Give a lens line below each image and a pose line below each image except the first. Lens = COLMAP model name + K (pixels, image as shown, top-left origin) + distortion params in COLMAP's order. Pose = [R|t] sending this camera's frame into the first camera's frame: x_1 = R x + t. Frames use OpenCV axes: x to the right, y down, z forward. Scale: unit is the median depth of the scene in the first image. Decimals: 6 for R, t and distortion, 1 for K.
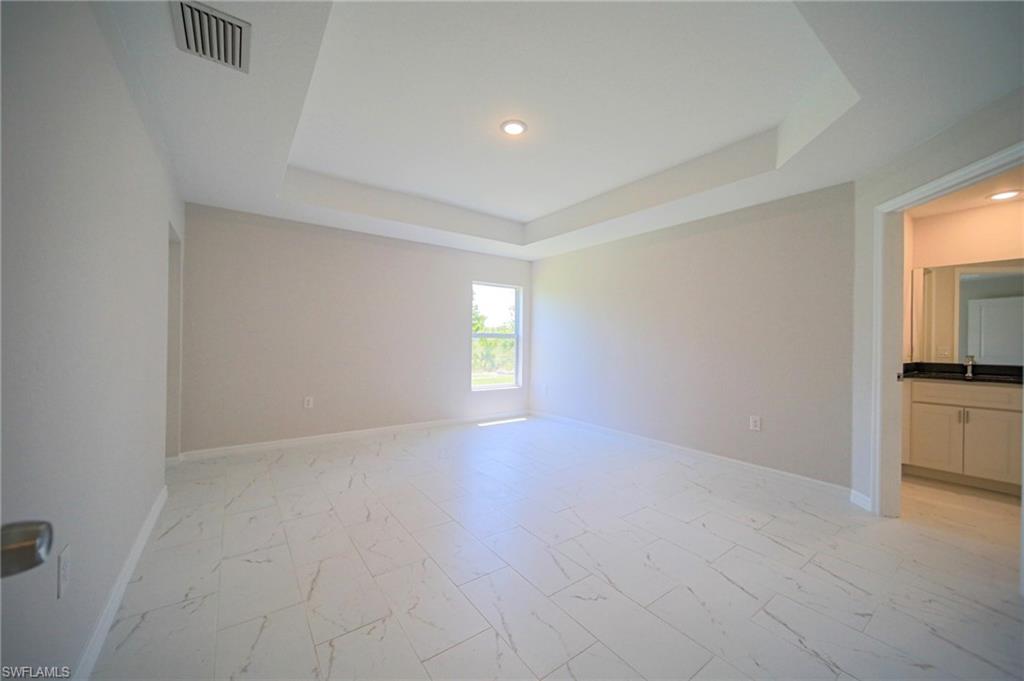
lens RADIAL K [[396.1, 0, 512.0], [0, 396.1, 340.5], [0, 0, 1]] dist [-0.003141, -0.000129]
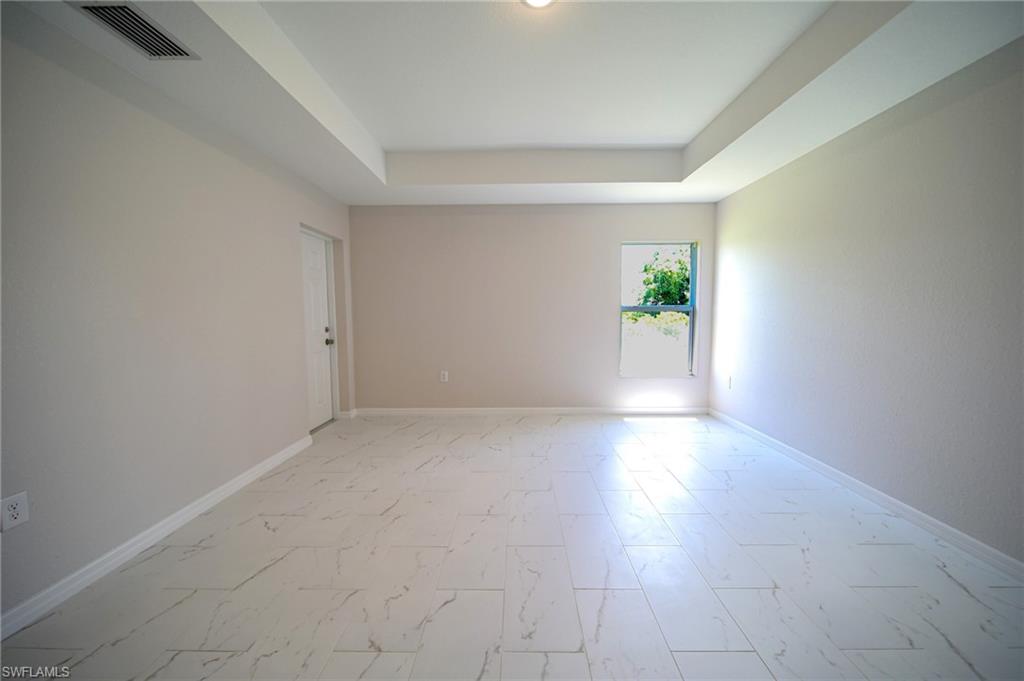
lens RADIAL K [[396.1, 0, 512.0], [0, 396.1, 340.5], [0, 0, 1]] dist [-0.003141, -0.000129]
pose [[0.802077, 0.031591, -0.596385, 0.255199], [0.013281, 0.997410, 0.070695, -0.010403], [0.597073, -0.064624, 0.799579, 0.271032]]
